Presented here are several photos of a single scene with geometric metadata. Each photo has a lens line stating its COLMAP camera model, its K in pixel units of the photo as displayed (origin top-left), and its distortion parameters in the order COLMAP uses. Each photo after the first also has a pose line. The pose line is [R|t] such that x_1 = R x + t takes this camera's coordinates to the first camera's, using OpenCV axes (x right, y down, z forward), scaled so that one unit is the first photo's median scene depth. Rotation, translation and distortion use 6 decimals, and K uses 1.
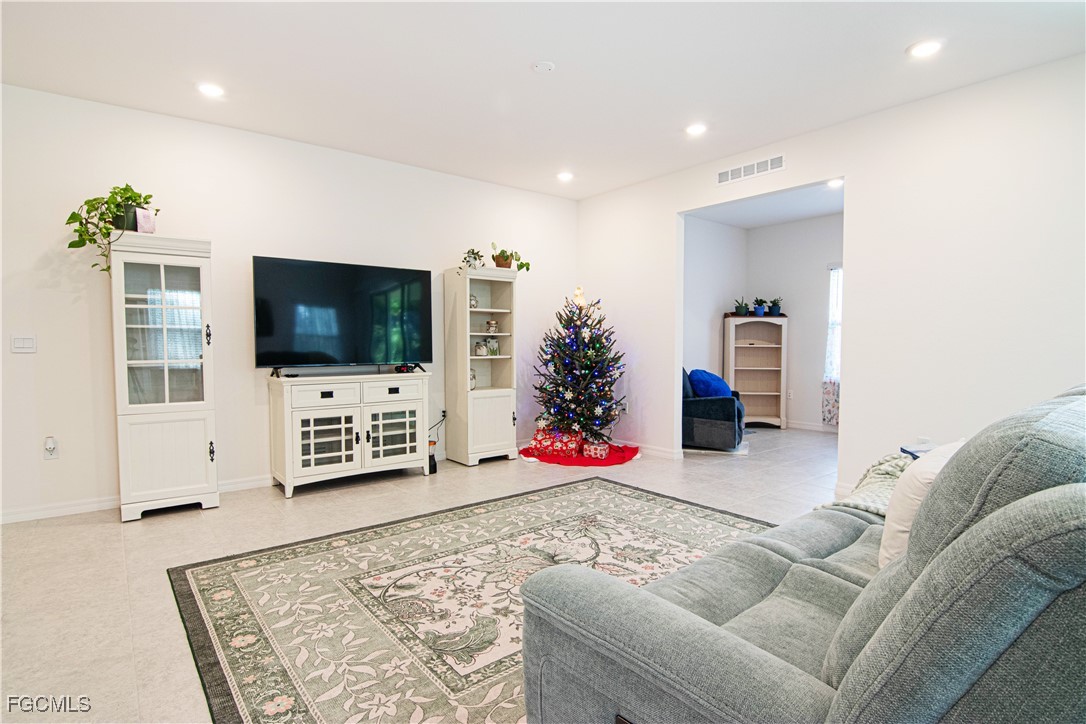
lens RADIAL K [[550.0, 0, 539.8], [0, 550.0, 361.9], [0, 0, 1]] dist [-0.009612, -0.008708]
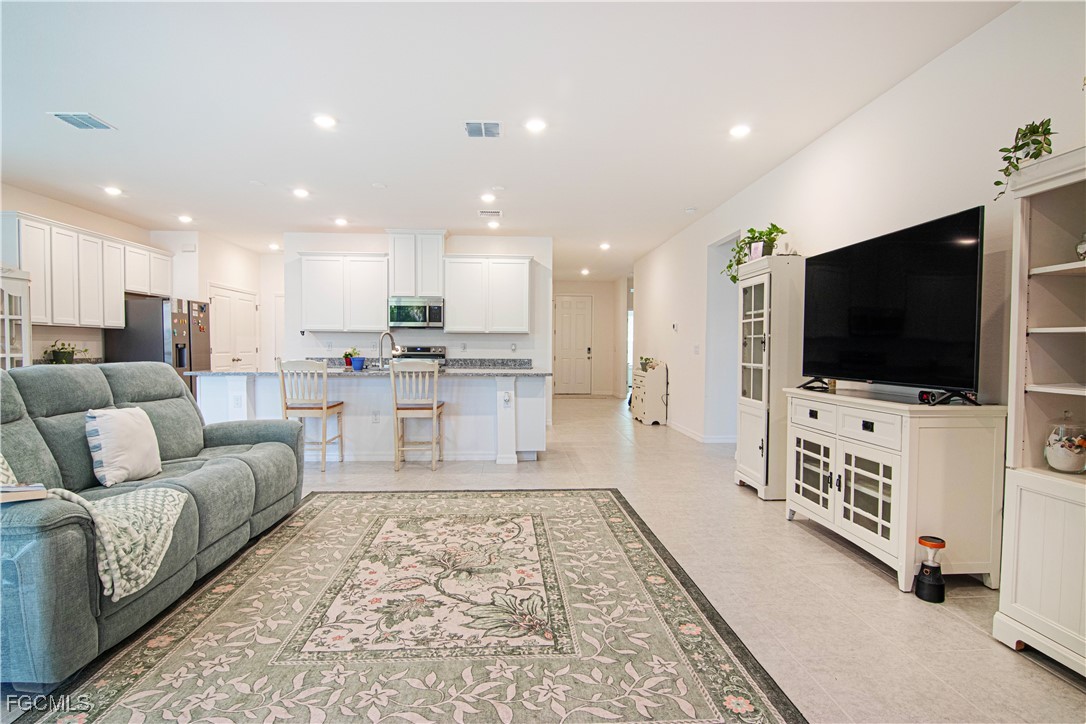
lens RADIAL K [[550.0, 0, 539.6], [0, 550.0, 363.8], [0, 0, 1]] dist [-0.009612, -0.008708]
pose [[-0.578379, 0.021568, -0.815483, 0.587480], [-0.033832, 0.998156, 0.050395, -0.048452], [0.815067, 0.056737, -0.576582, 1.318582]]
